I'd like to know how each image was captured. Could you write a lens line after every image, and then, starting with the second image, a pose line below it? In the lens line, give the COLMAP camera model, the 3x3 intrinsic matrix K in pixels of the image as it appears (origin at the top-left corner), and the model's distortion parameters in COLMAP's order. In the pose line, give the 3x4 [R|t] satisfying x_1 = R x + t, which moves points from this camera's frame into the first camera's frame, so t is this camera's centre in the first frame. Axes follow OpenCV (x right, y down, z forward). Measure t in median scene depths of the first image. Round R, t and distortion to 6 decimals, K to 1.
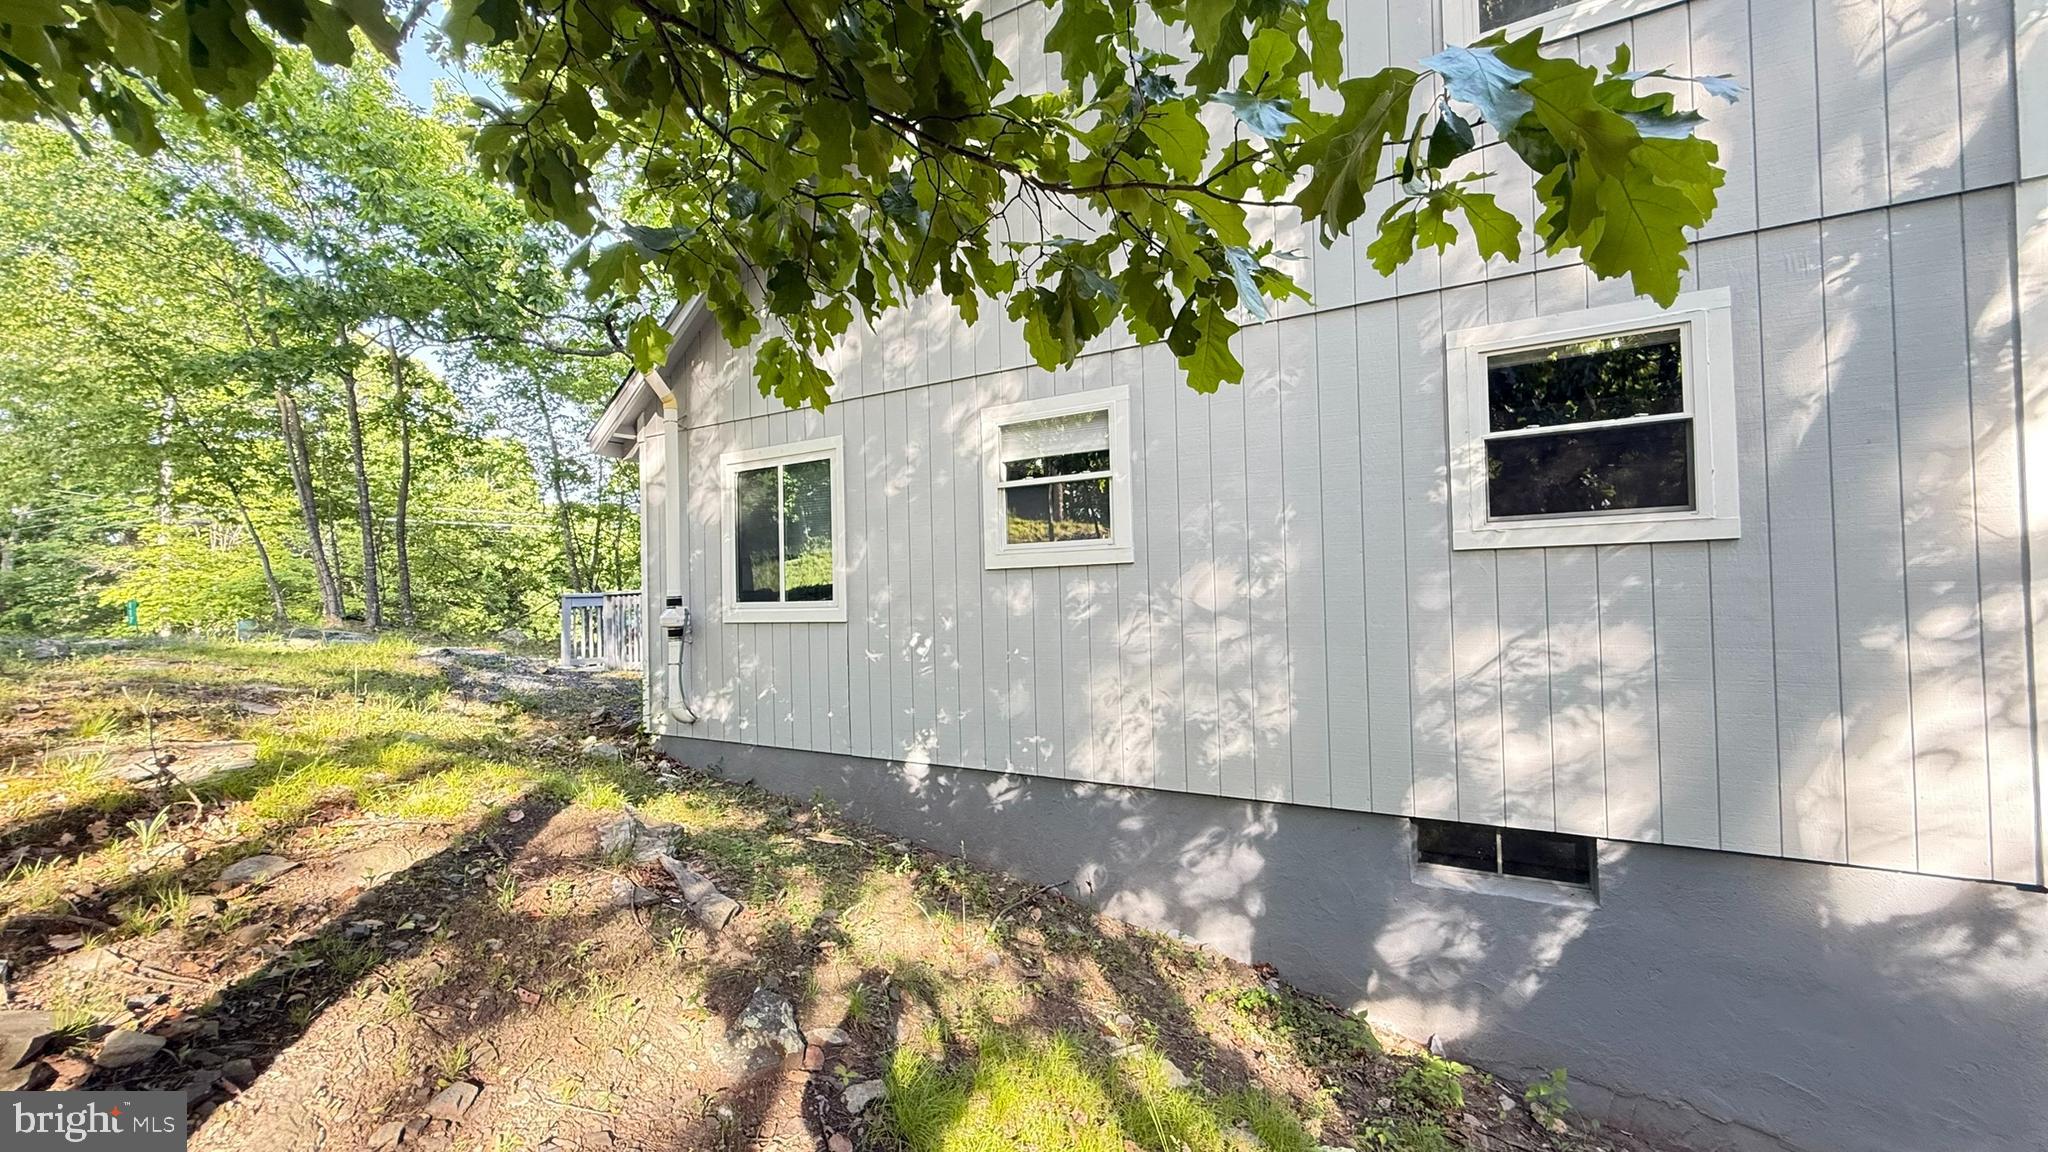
lens RADIAL K [[811.7, 0, 1020.0], [0, 811.7, 576.1], [0, 0, 1]] dist [0.002587, 0.000088]
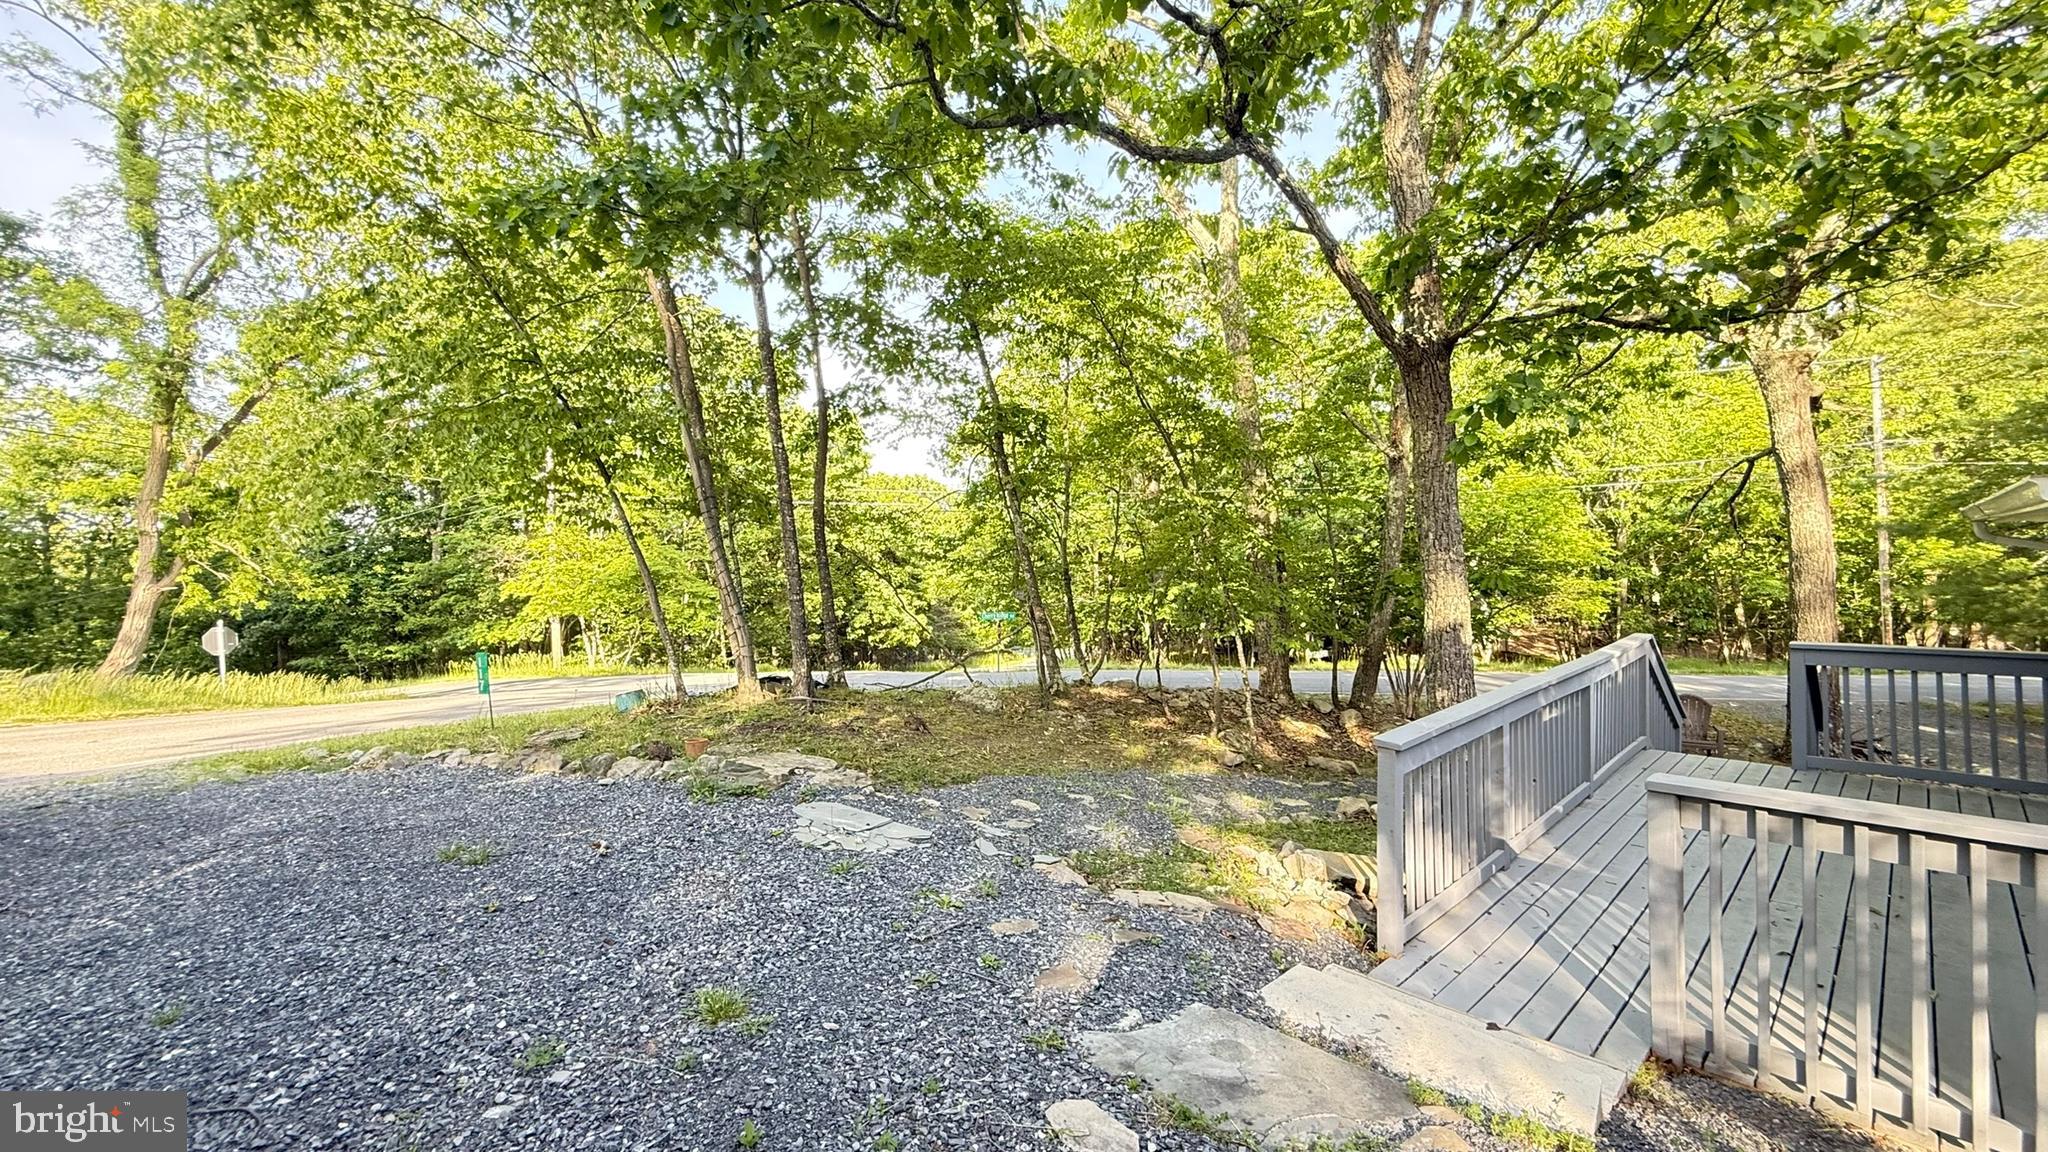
lens RADIAL K [[811.7, 0, 1027.6], [0, 811.7, 577.5], [0, 0, 1]] dist [0.002587, 0.000088]
pose [[0.956717, 0.000432, -0.291020, -0.990015], [0.013674, 0.998828, 0.046435, -0.104171], [0.290699, -0.048405, 0.955589, 1.032780]]
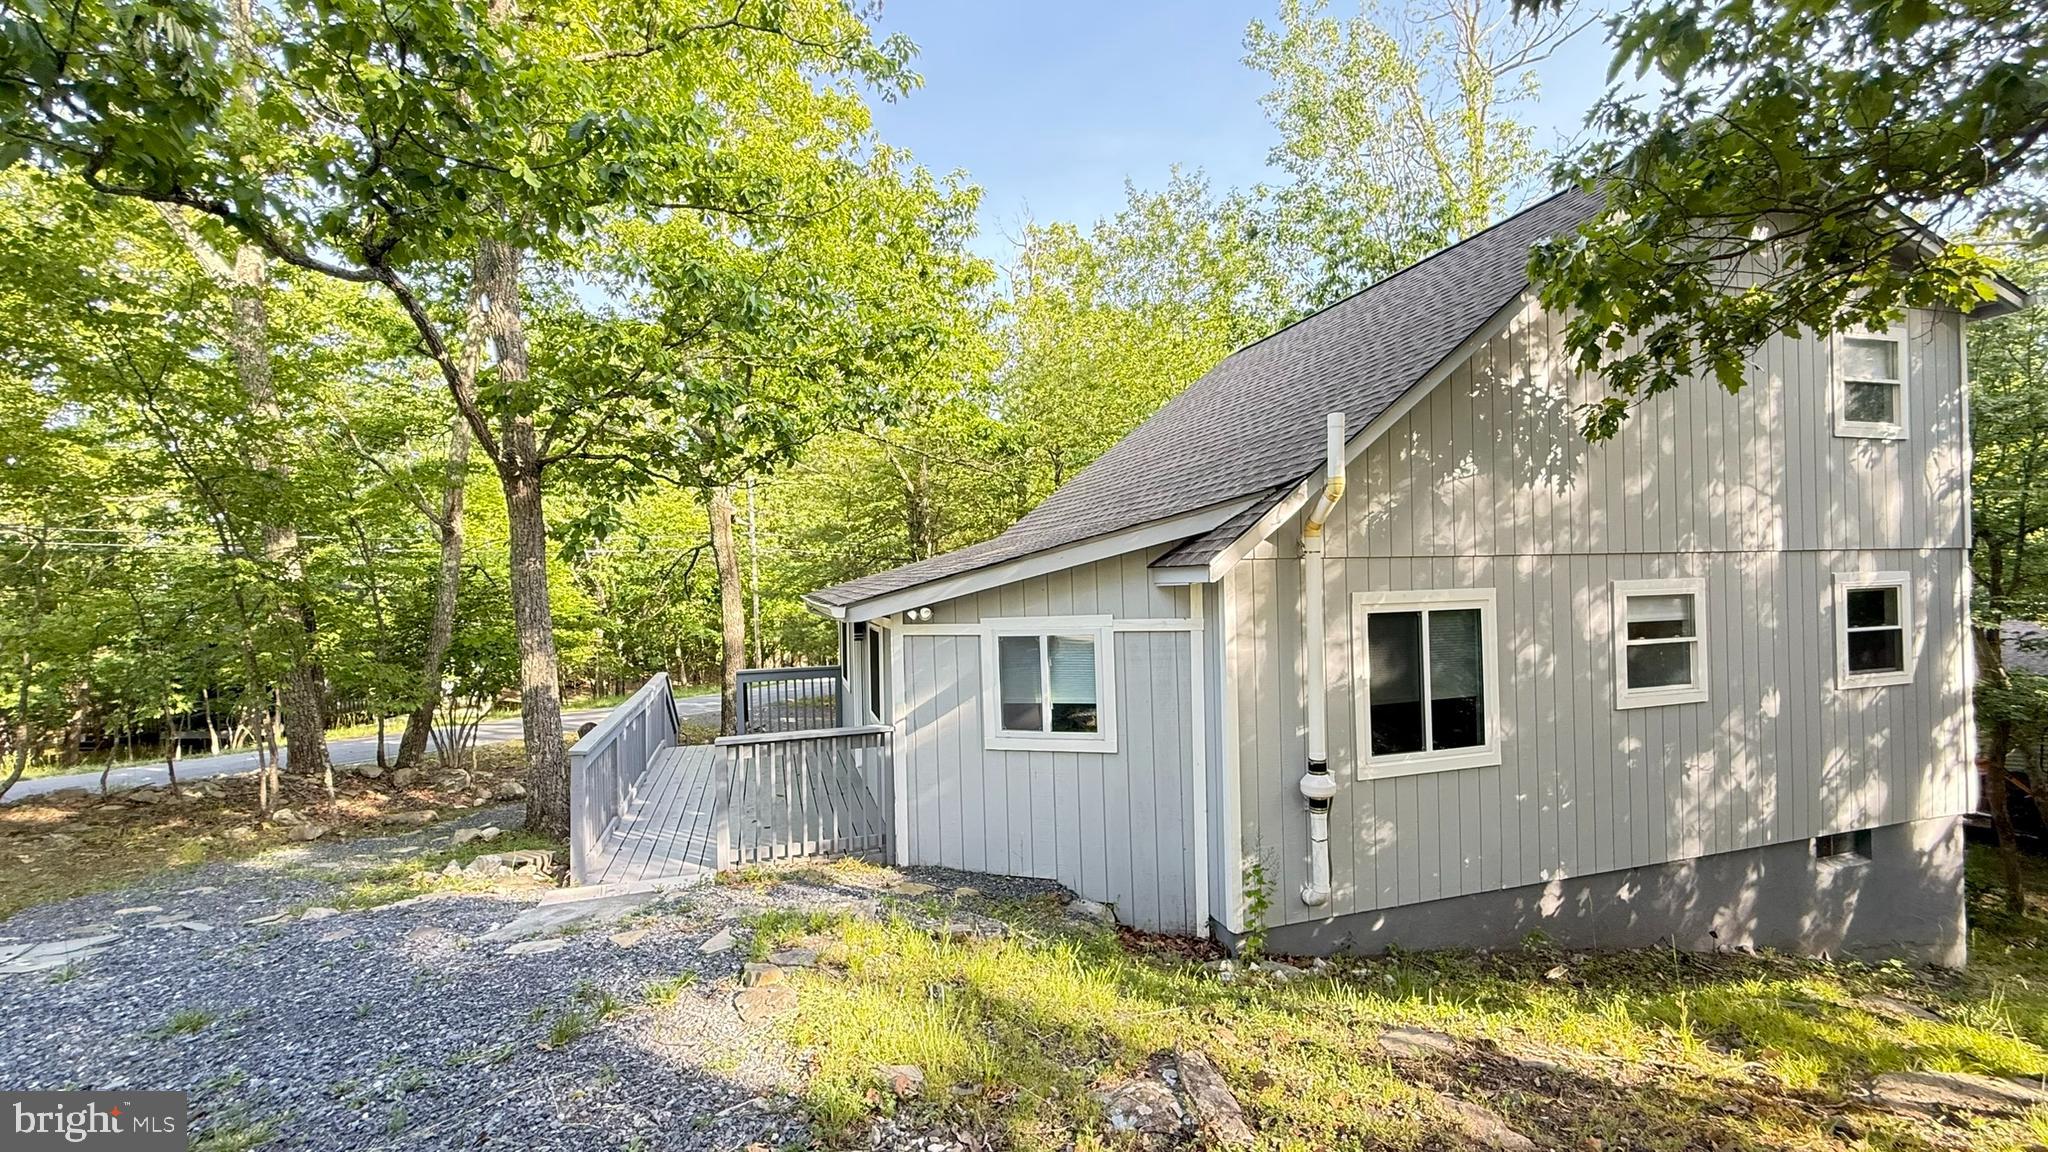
lens RADIAL K [[811.7, 0, 1010.7], [0, 811.7, 568.0], [0, 0, 1]] dist [0.002587, 0.000088]
pose [[0.677025, 0.021703, 0.735640, -1.256502], [-0.008439, 0.999728, -0.021728, -0.151972], [-0.735911, 0.008503, 0.677024, 0.663460]]
